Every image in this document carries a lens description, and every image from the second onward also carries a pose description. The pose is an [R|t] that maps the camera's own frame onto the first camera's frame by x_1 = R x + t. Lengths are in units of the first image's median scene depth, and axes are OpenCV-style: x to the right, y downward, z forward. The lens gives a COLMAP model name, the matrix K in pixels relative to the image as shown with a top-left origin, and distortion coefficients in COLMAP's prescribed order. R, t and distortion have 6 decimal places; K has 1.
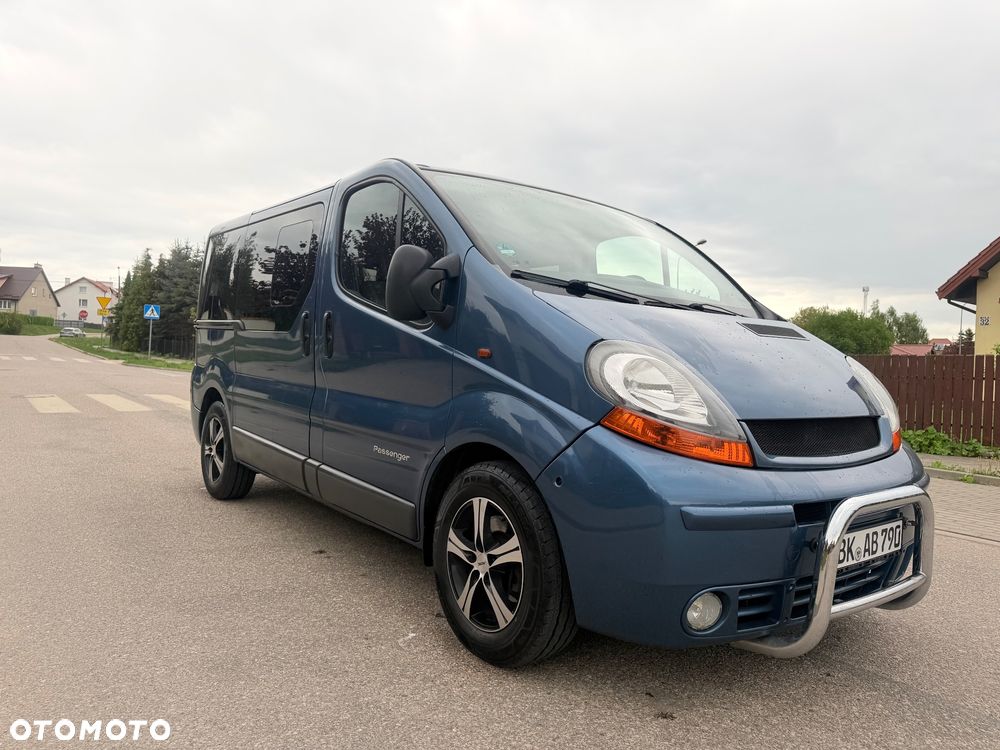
lens RADIAL K [[712.0, 0, 505.6], [0, 712.0, 379.7], [0, 0, 1]] dist [0.034186, -0.037572]
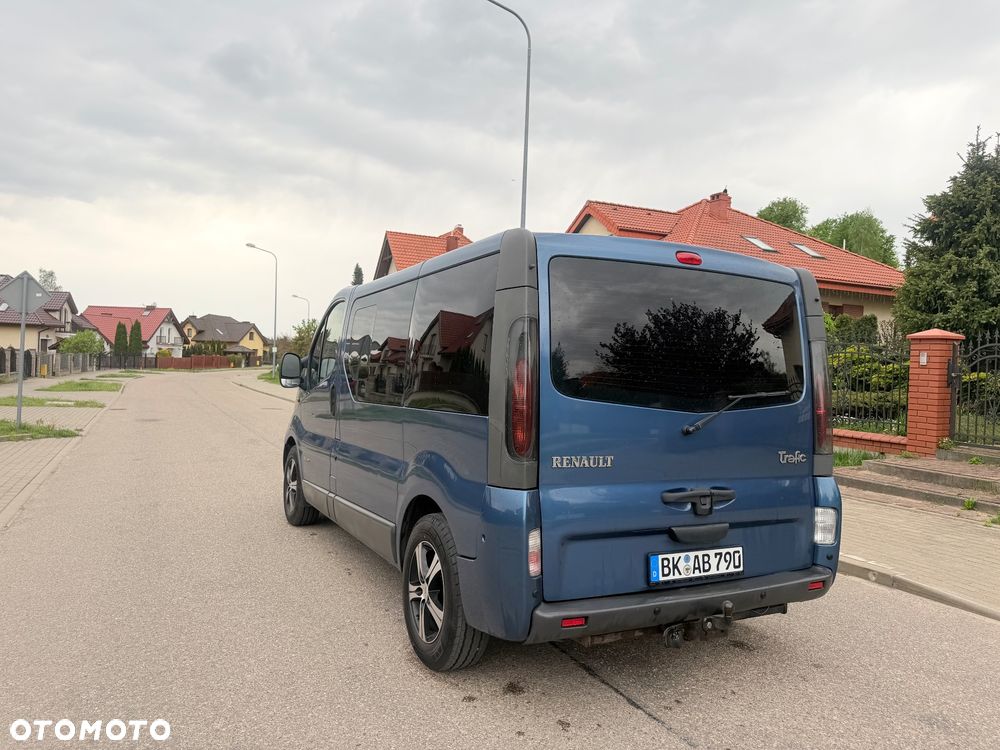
lens RADIAL K [[712.3, 0, 500.3], [0, 712.3, 369.5], [0, 0, 1]] dist [0.038930, -0.045451]
pose [[0.981667, -0.030000, -0.188227, 0.384449], [0.016088, 0.997053, -0.075006, -0.028061], [0.189923, 0.070602, 0.979257, -0.341853]]
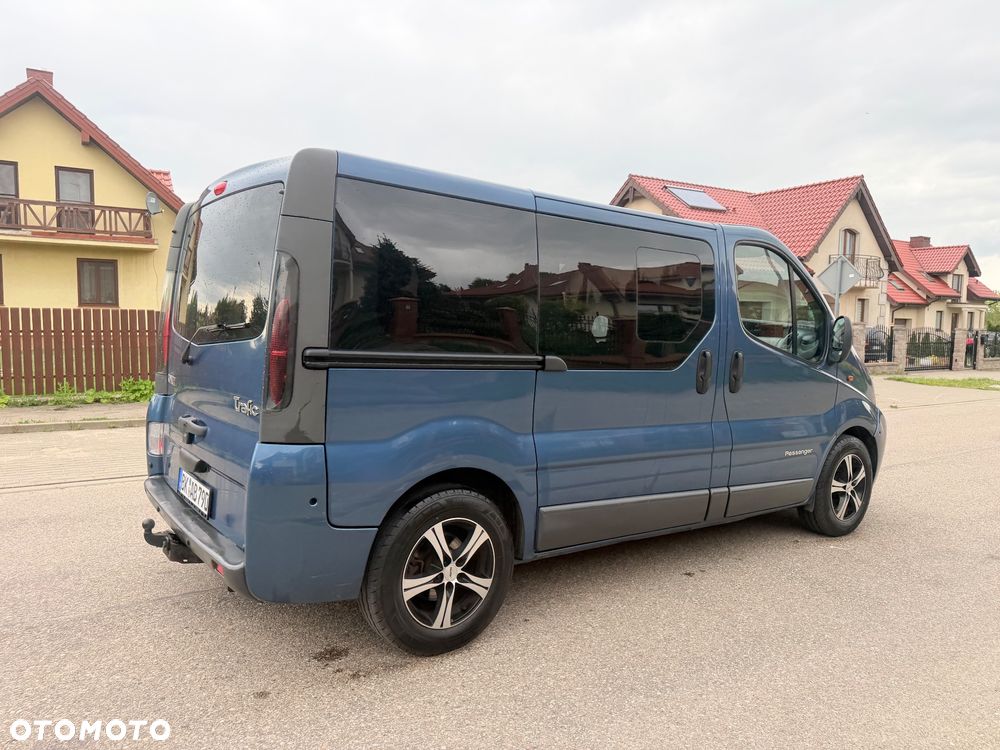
lens RADIAL K [[712.0, 0, 505.6], [0, 712.0, 379.7], [0, 0, 1]] dist [0.034186, -0.037572]
pose [[-0.034415, 0.012647, -0.999328, 1.713431], [-0.089676, 0.995847, 0.015691, -0.046452], [0.995376, 0.090155, -0.033138, 1.514664]]
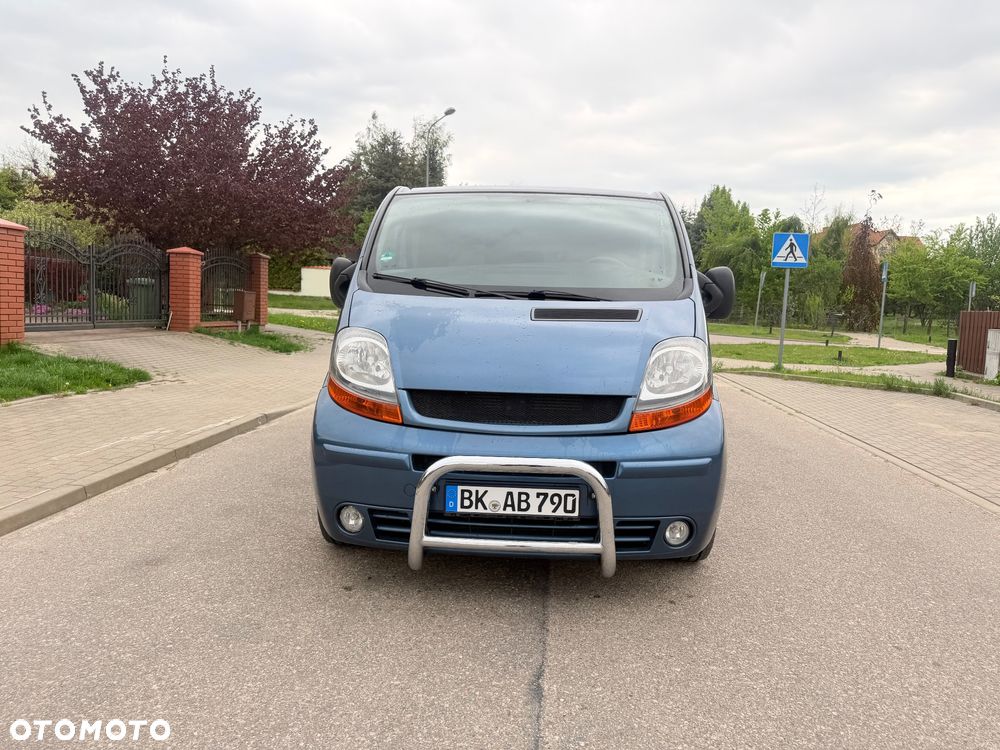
lens RADIAL K [[711.1, 0, 496.7], [0, 711.1, 355.3], [0, 0, 1]] dist [0.054572, -0.005347]
pose [[0.759364, 0.035232, -0.649711, 1.171869], [-0.014543, 0.999203, 0.037186, -0.051372], [0.650503, -0.018789, 0.759271, 0.088318]]
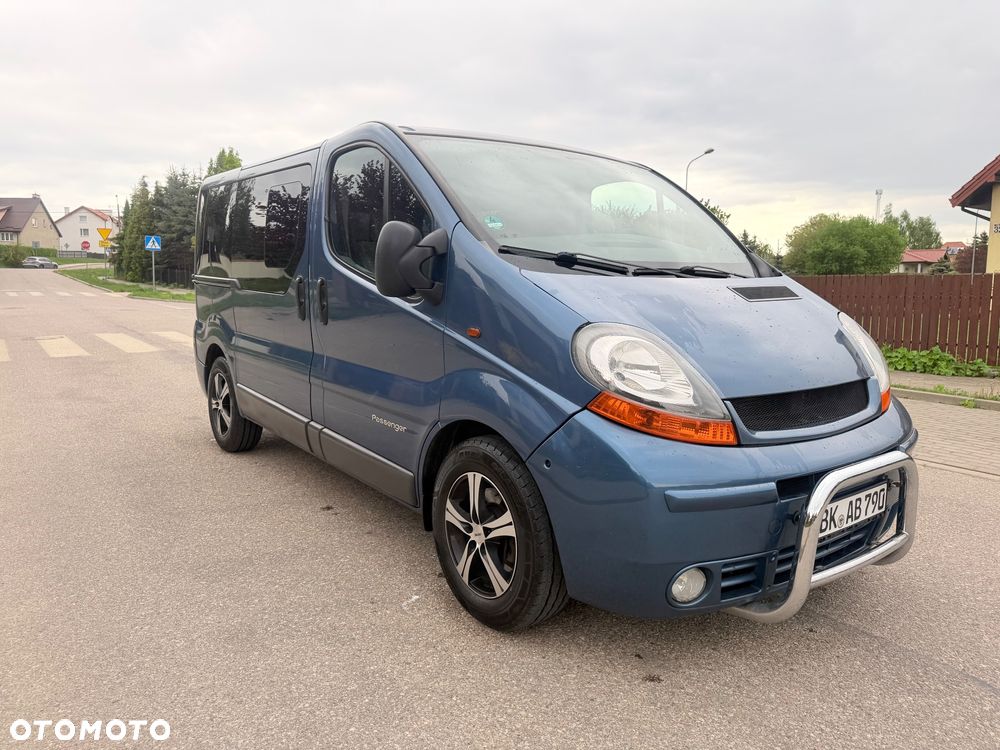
lens RADIAL K [[710.4, 0, 498.9], [0, 710.4, 371.3], [0, 0, 1]] dist [0.047184, -0.056398]
pose [[0.999409, -0.027723, -0.020340, 0.024623], [0.029719, 0.993978, 0.105474, -0.088054], [0.017293, -0.106016, 0.994214, -0.010680]]
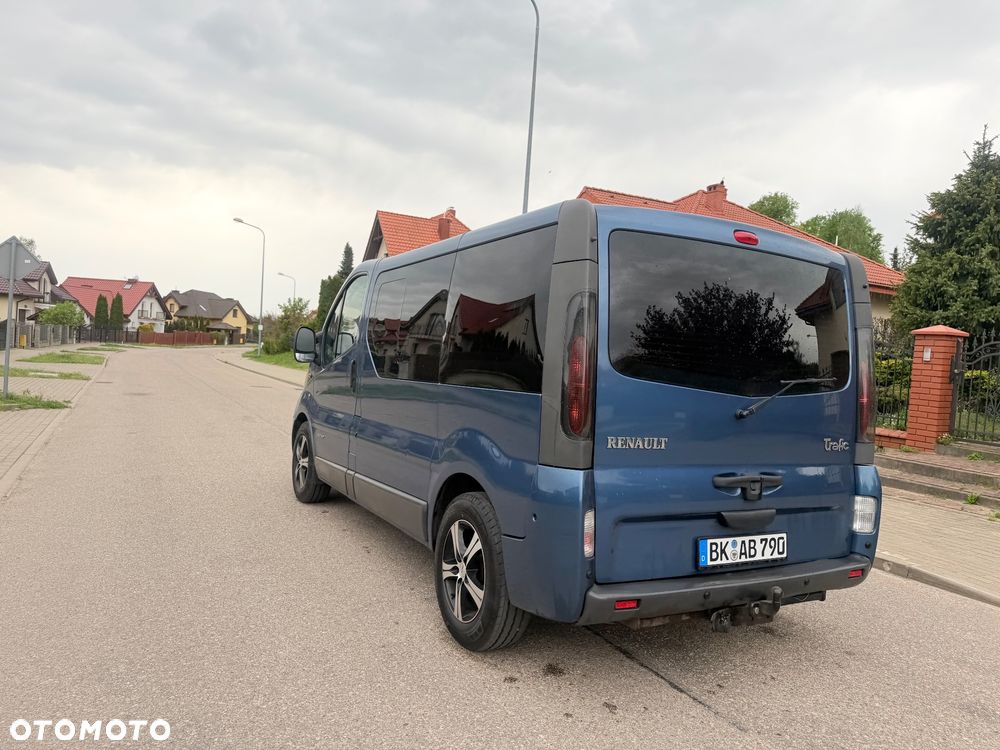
lens RADIAL K [[712.0, 0, 505.6], [0, 712.0, 379.7], [0, 0, 1]] dist [0.034186, -0.037572]
pose [[0.987244, 0.005806, -0.159110, 0.268598], [-0.012567, 0.999059, -0.041520, -0.013723], [0.158719, 0.042990, 0.986387, -0.323432]]
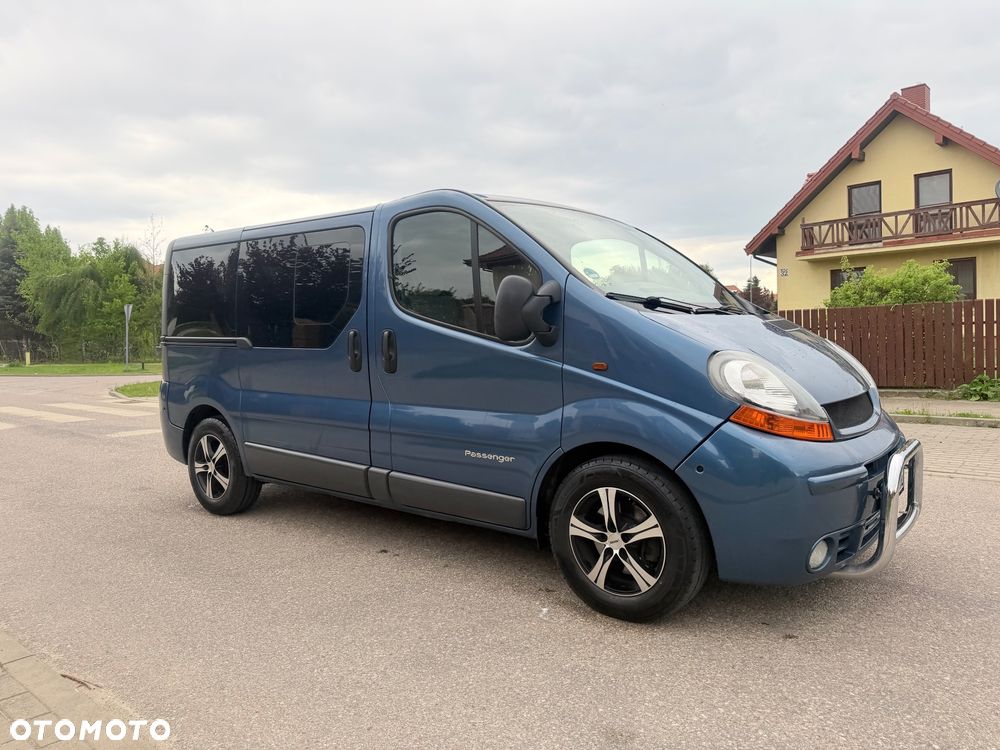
lens RADIAL K [[710.2, 0, 494.0], [0, 710.2, 374.5], [0, 0, 1]] dist [0.036143, -0.040061]
pose [[0.969539, -0.087662, 0.228714, -0.474748], [0.077955, 0.995644, 0.051154, -0.098875], [-0.232202, -0.031767, 0.972149, -0.109425]]
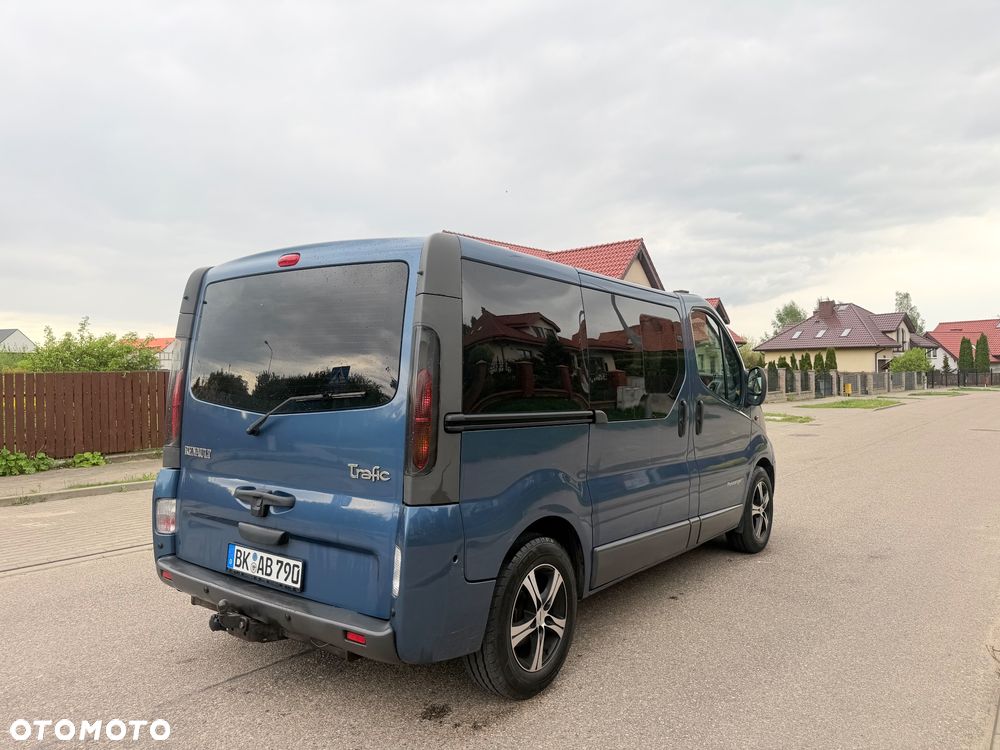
lens RADIAL K [[711.8, 0, 505.1], [0, 711.8, 370.6], [0, 0, 1]] dist [0.000236, -0.003697]
pose [[0.250885, -0.072243, -0.965318, 1.775031], [-0.039894, 0.995592, -0.084877, -0.027041], [0.967195, 0.059805, 0.246897, 1.023346]]
